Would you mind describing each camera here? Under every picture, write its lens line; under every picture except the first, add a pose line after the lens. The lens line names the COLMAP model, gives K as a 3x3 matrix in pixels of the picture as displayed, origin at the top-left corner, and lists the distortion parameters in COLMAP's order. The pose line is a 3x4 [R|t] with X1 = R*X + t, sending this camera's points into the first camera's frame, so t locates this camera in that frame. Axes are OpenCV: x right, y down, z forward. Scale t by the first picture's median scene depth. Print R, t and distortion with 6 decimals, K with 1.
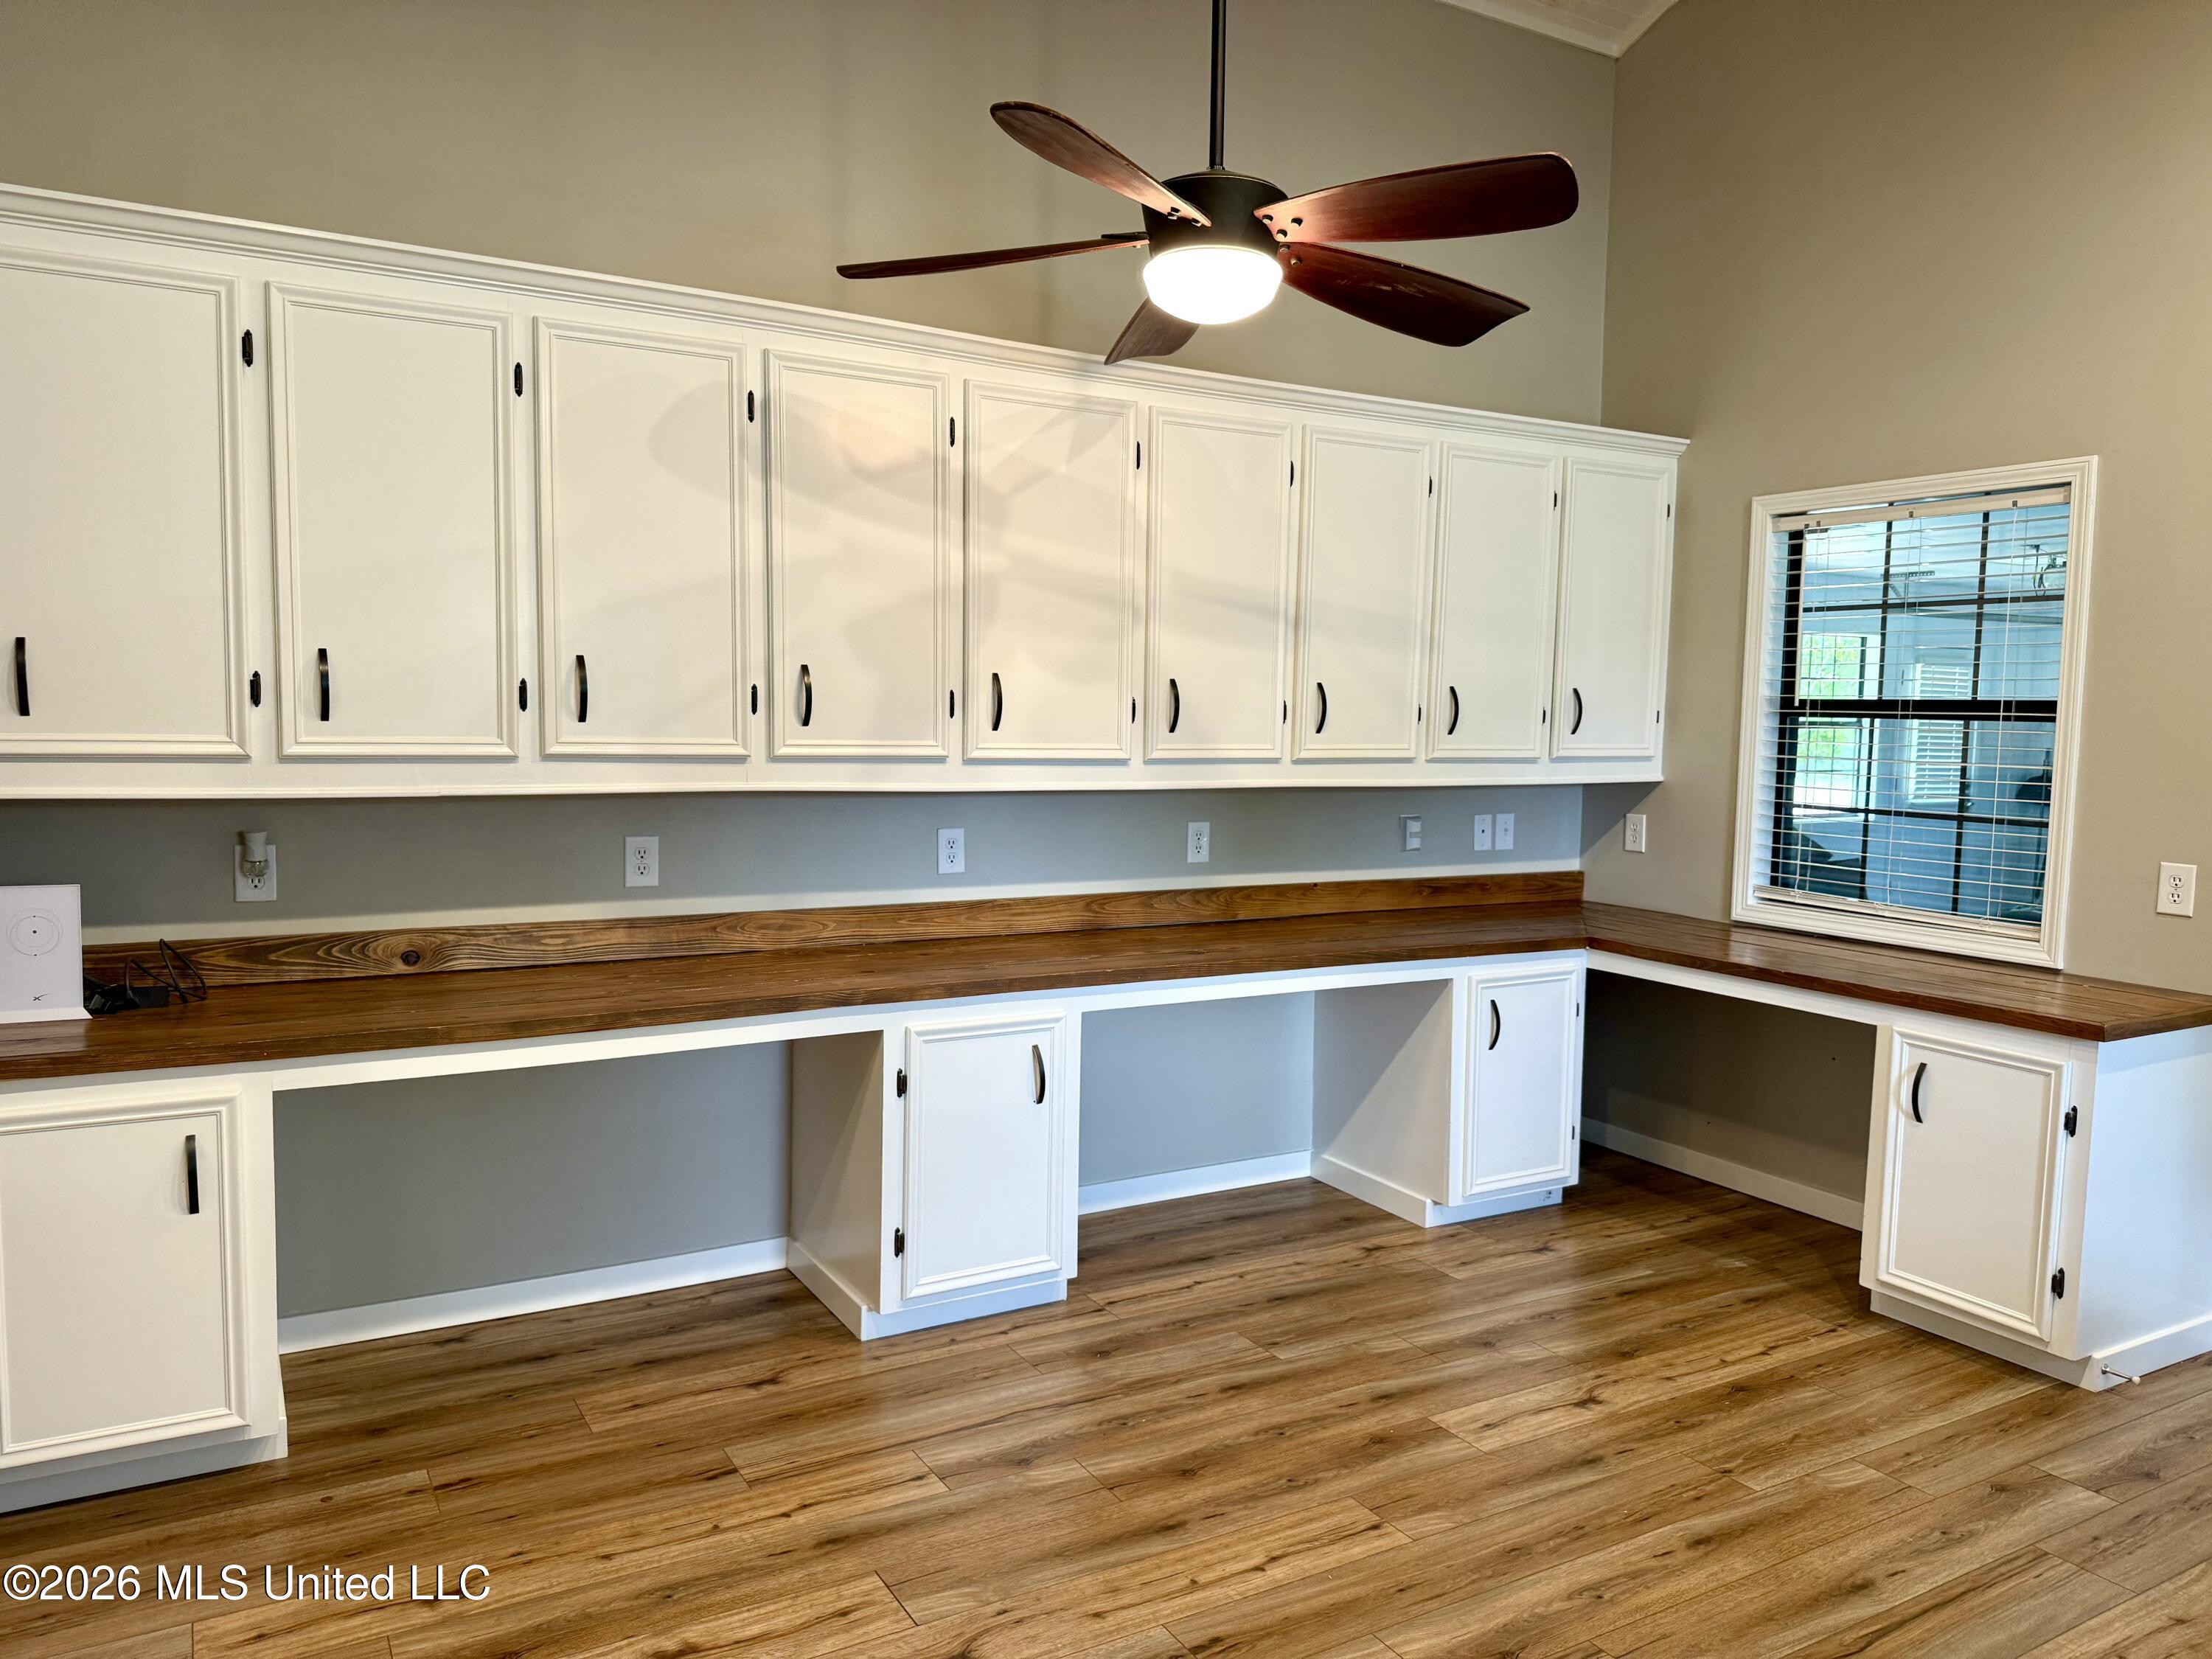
lens RADIAL K [[1558.2, 0, 1092.8], [0, 1558.2, 822.5], [0, 0, 1]] dist [0.090562, -0.148029]
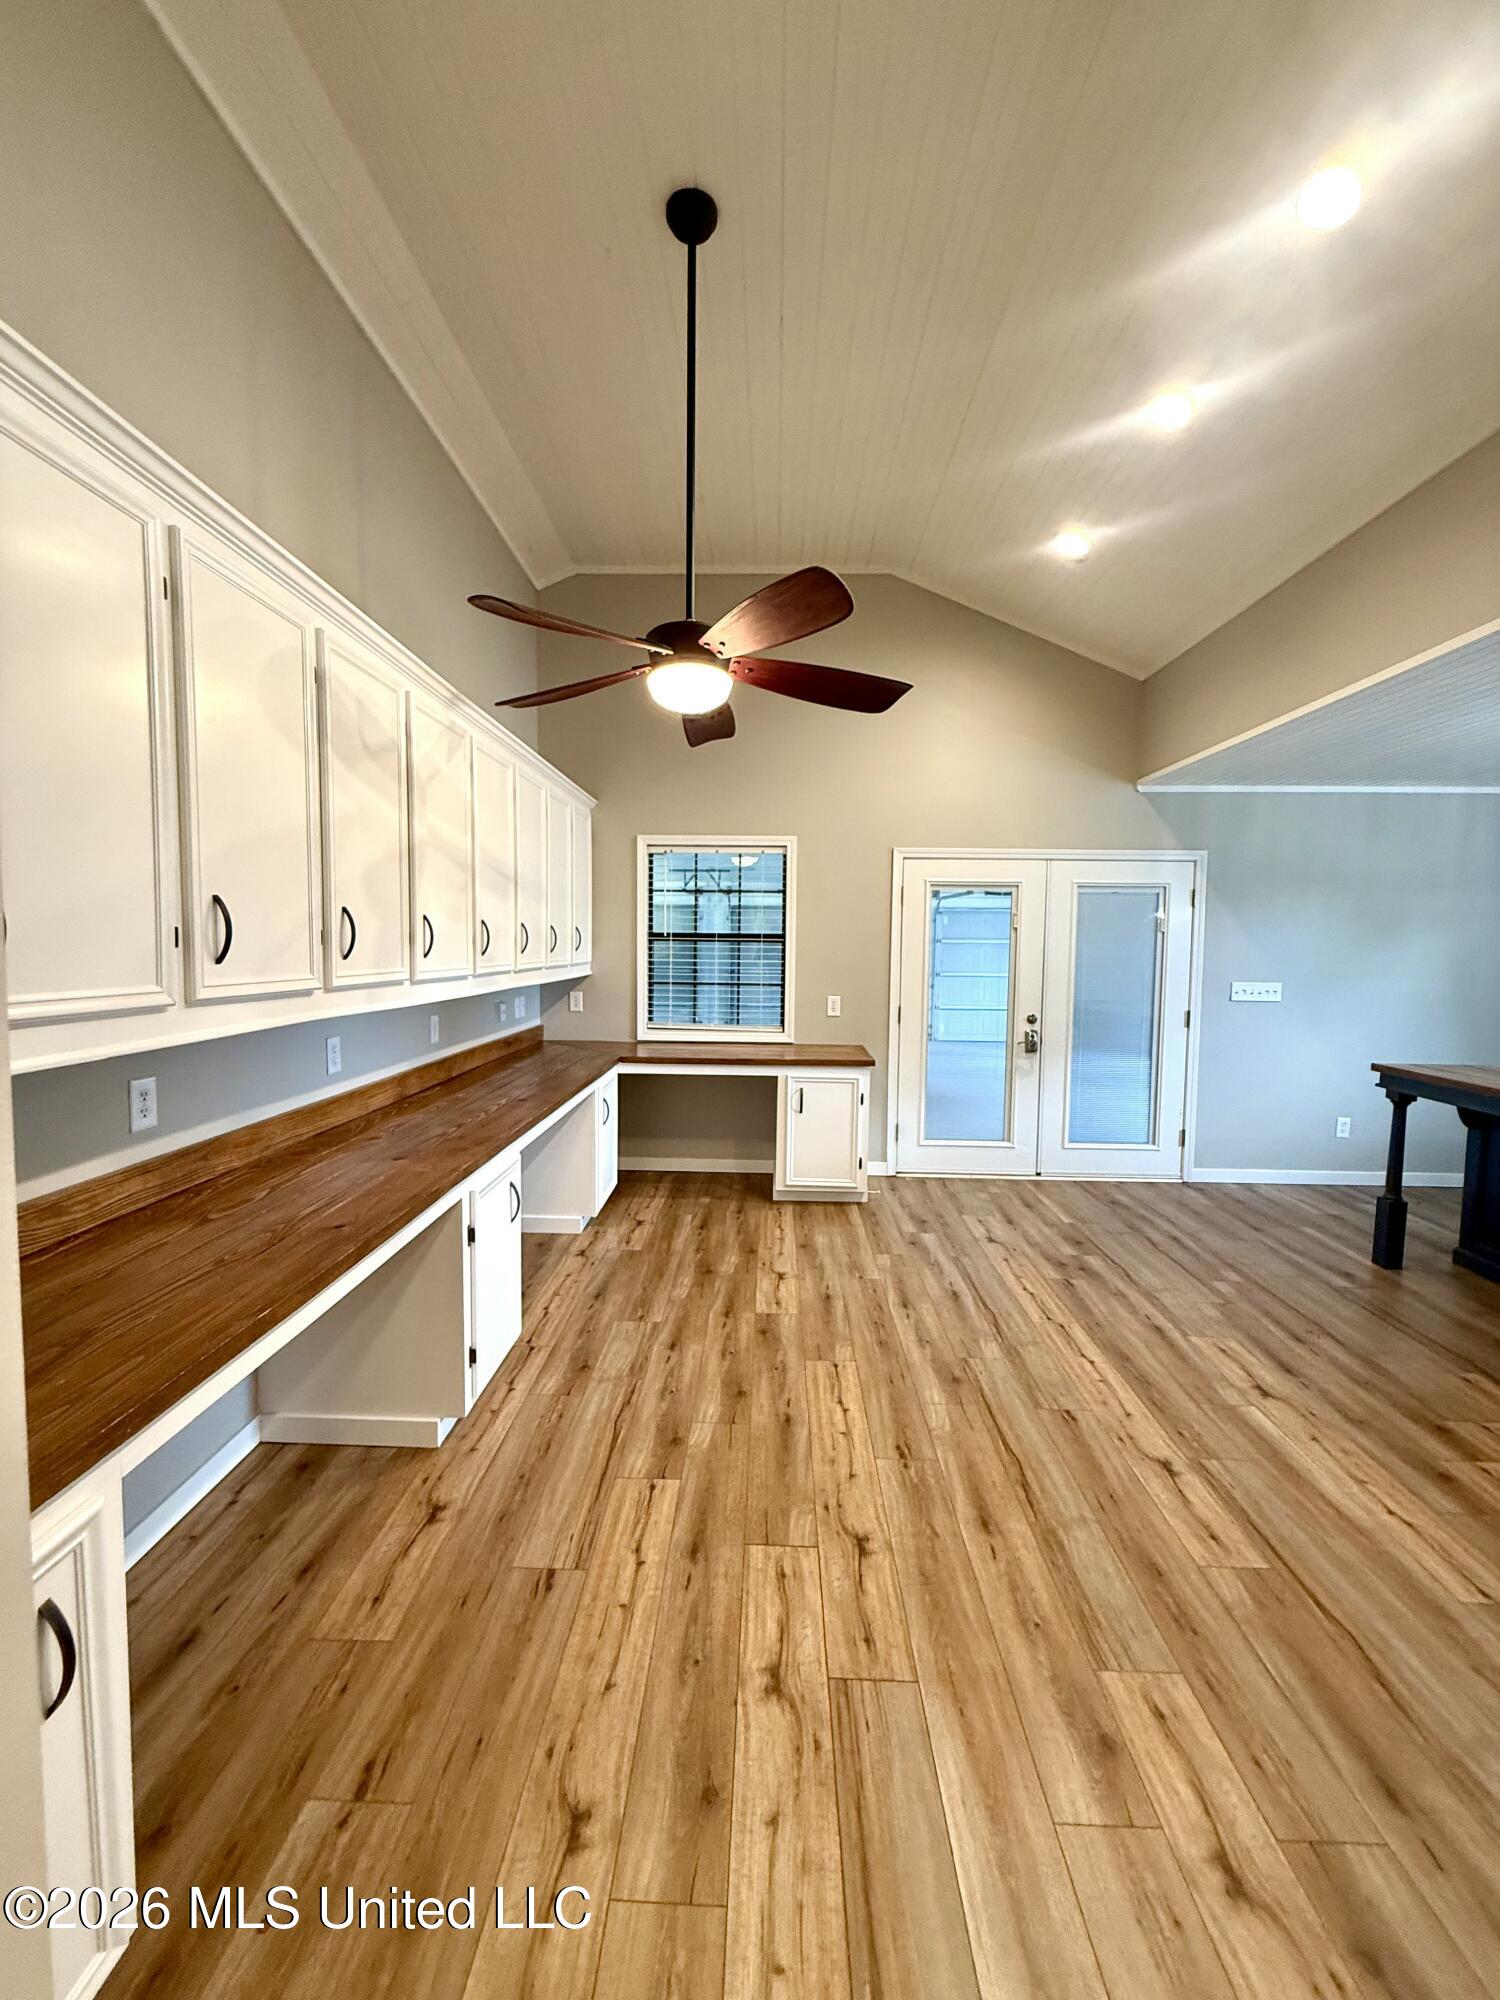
lens RADIAL K [[800.8, 0, 749.4], [0, 800.8, 993.9], [0, 0, 1]] dist [-0.000573, 0.000587]
pose [[0.525828, -0.066750, 0.847968, -0.516647], [0.063143, 0.997229, 0.039345, -0.039864], [-0.848244, 0.032855, 0.528585, 0.424621]]
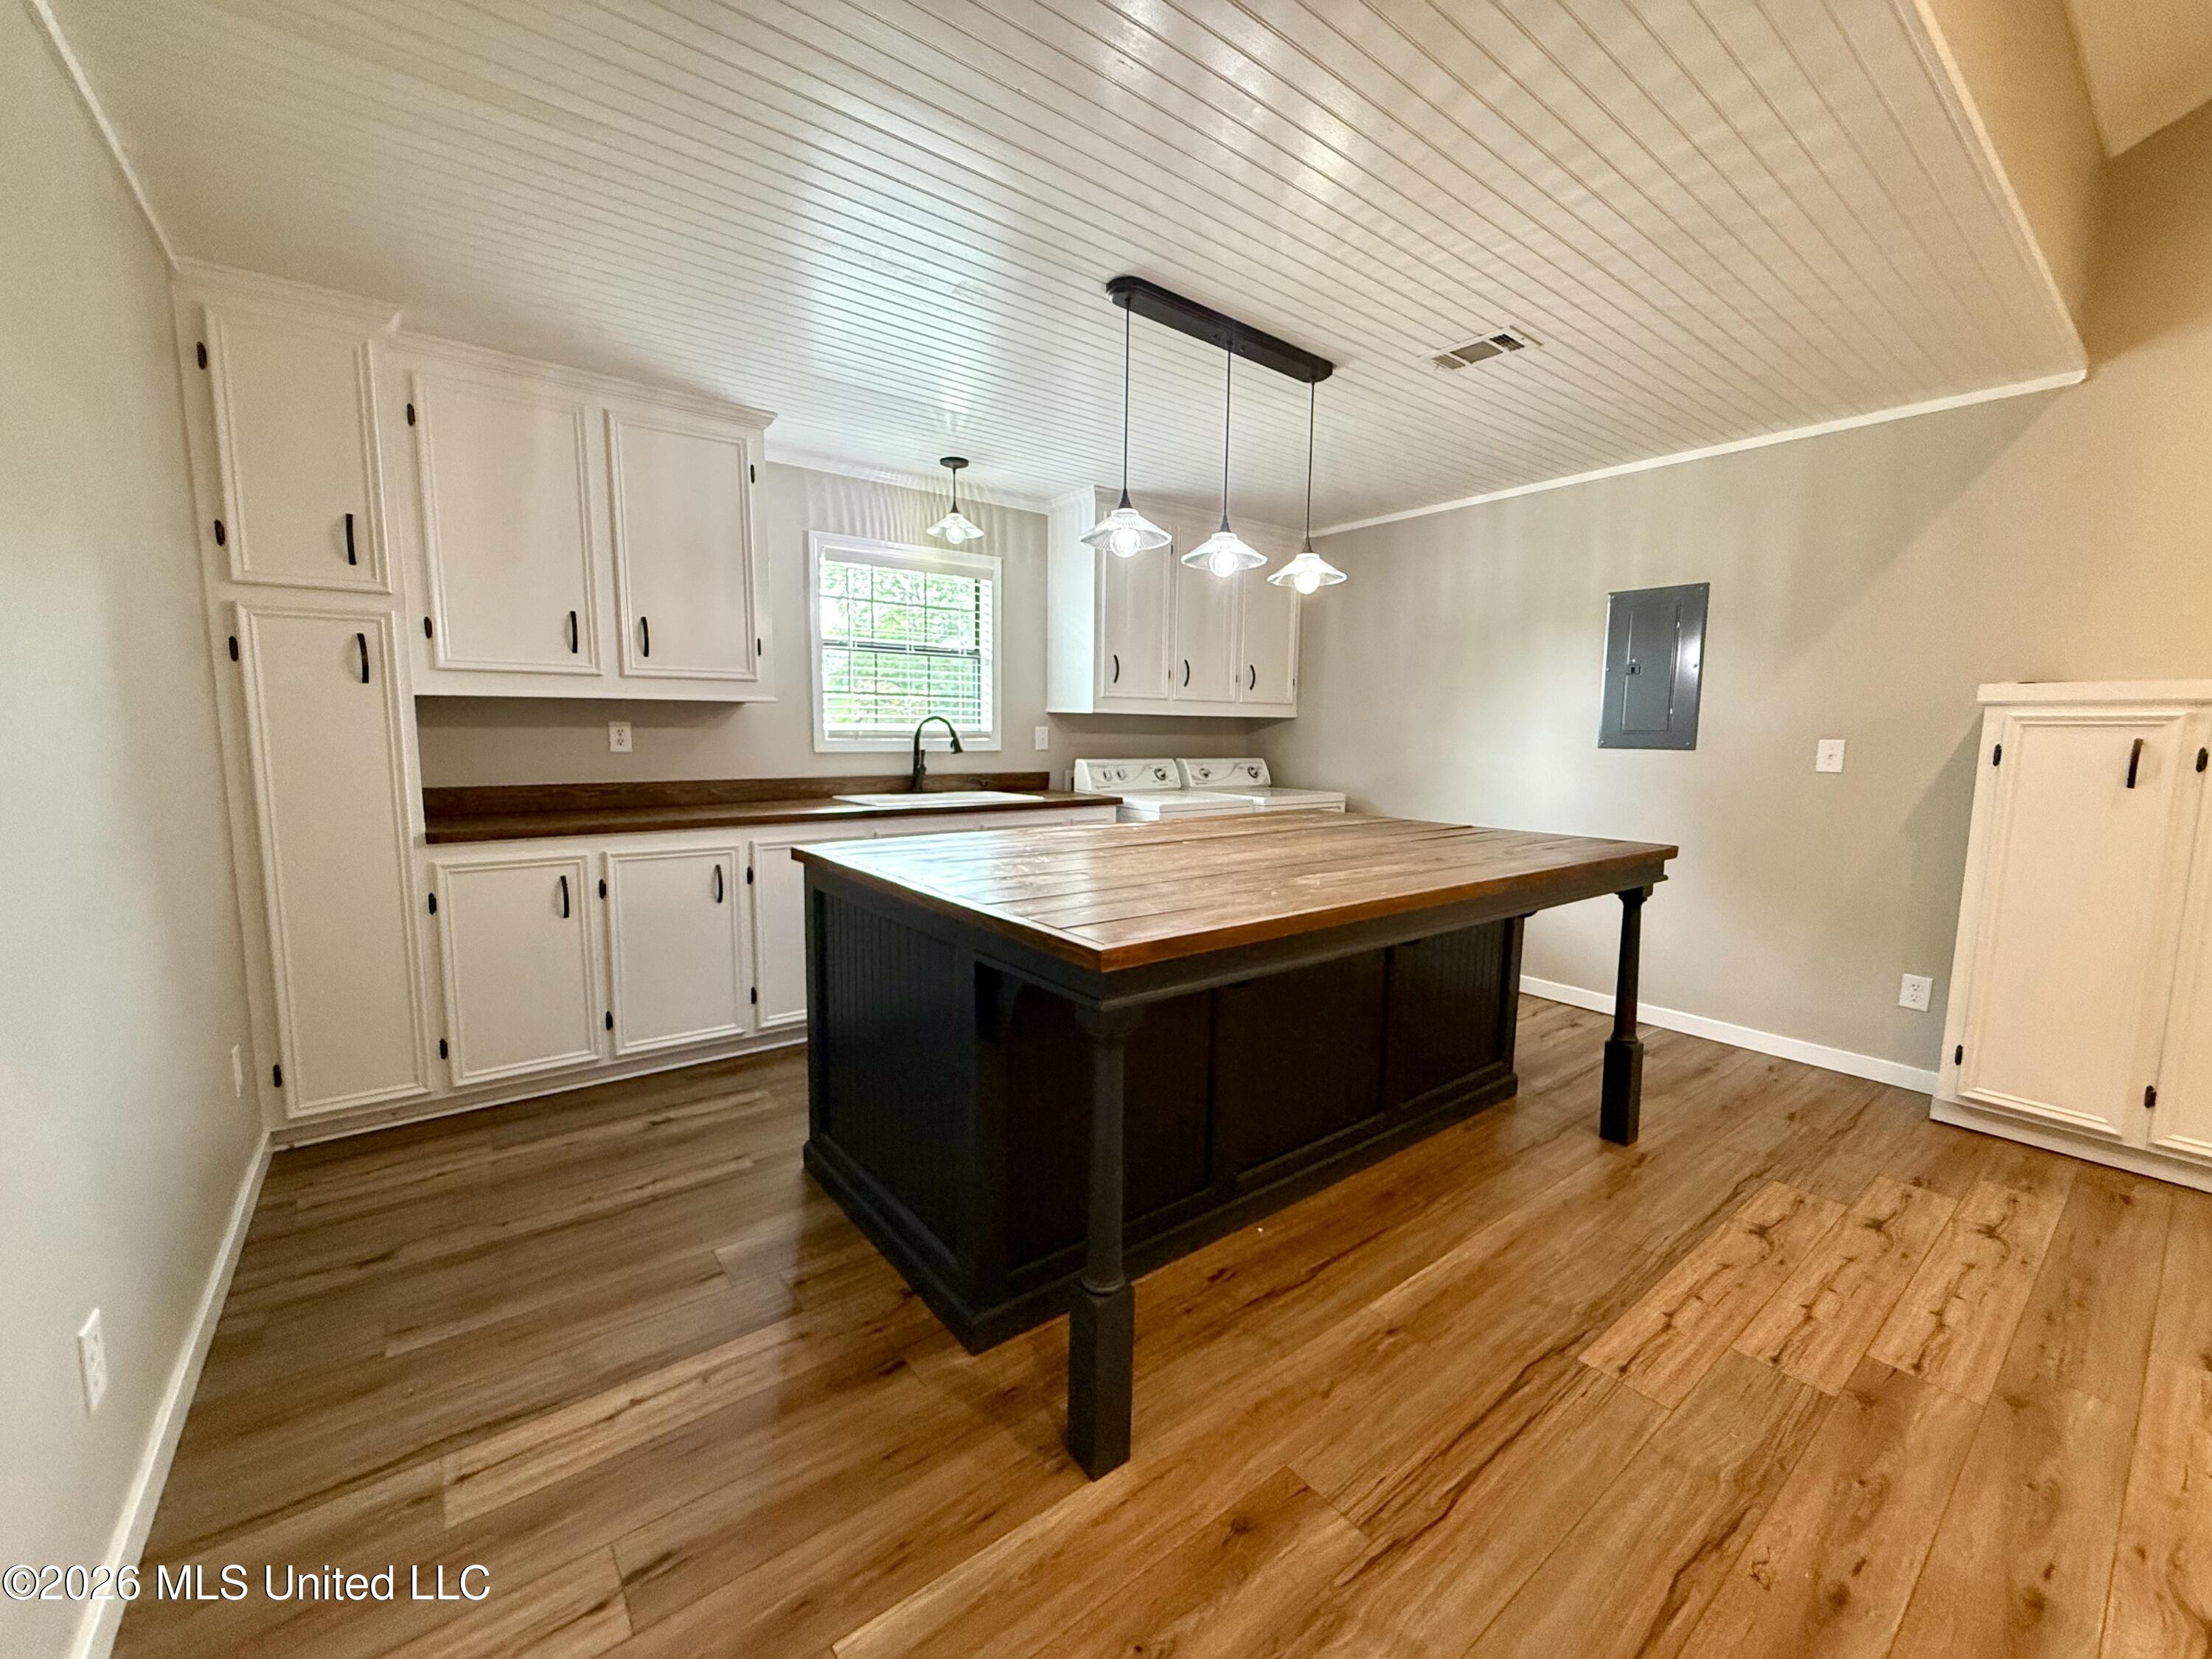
lens RADIAL K [[885.7, 0, 1098.8], [0, 885.7, 828.9], [0, 0, 1]] dist [-0.000573, 0.000587]
pose [[-0.990457, -0.013192, -0.137190, 0.775814], [-0.039329, 0.981073, 0.189603, 0.016446], [0.132093, 0.193189, -0.972229, 0.637845]]
